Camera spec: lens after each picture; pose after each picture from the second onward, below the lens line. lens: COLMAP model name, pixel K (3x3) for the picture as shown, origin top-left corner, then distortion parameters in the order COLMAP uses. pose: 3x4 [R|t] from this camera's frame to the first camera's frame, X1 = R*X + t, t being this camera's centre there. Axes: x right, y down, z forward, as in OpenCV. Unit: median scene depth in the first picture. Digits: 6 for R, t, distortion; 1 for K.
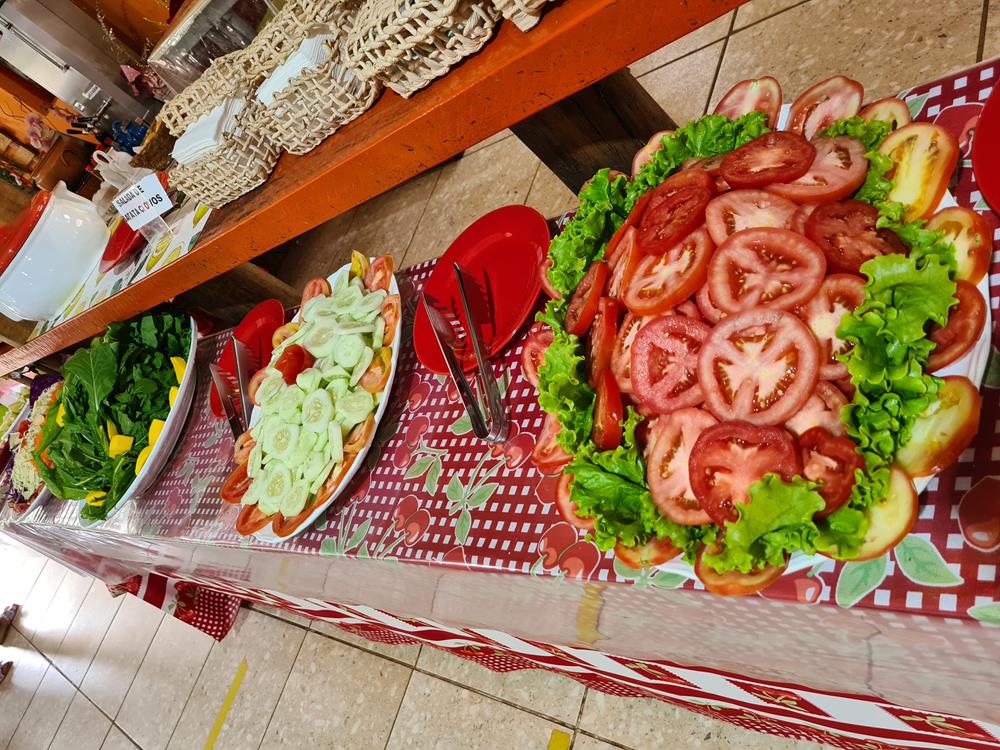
lens RADIAL K [[755.3, 0, 497.8], [0, 755.3, 420.2], [0, 0, 1]] dist [0.038215, -0.003572]
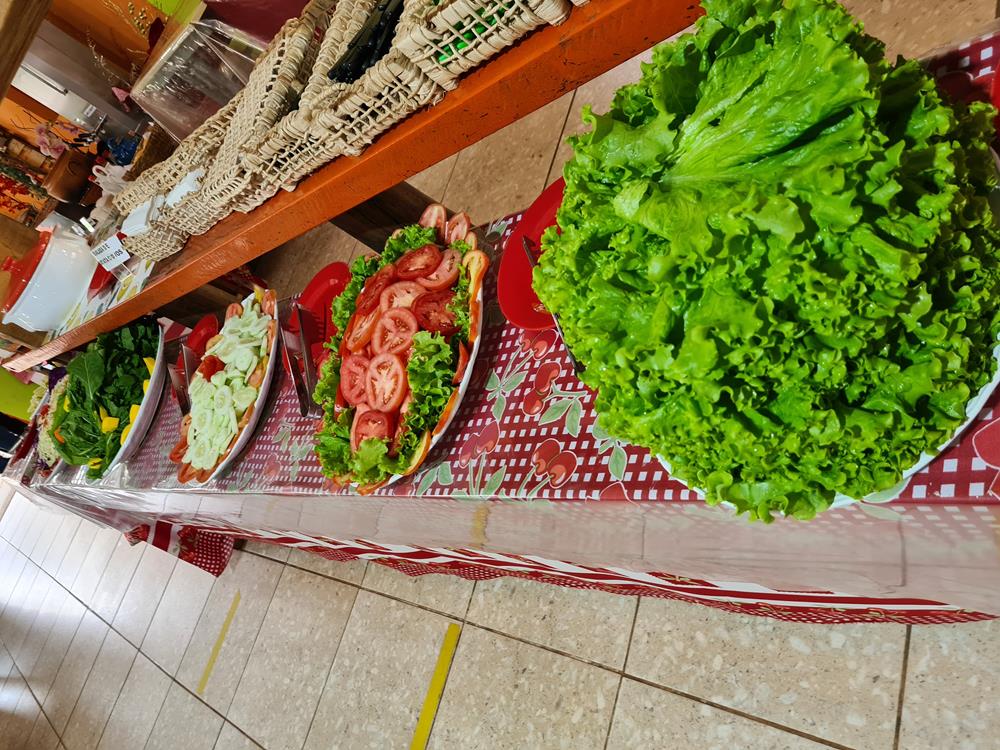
lens RADIAL K [[751.6, 0, 500.9], [0, 751.6, 404.5], [0, 0, 1]] dist [0.042411, -0.001768]
pose [[0.998714, -0.040856, -0.030018, 0.249075], [0.042040, 0.998316, 0.039965, -0.027827], [0.028334, -0.041175, 0.998750, -0.344583]]
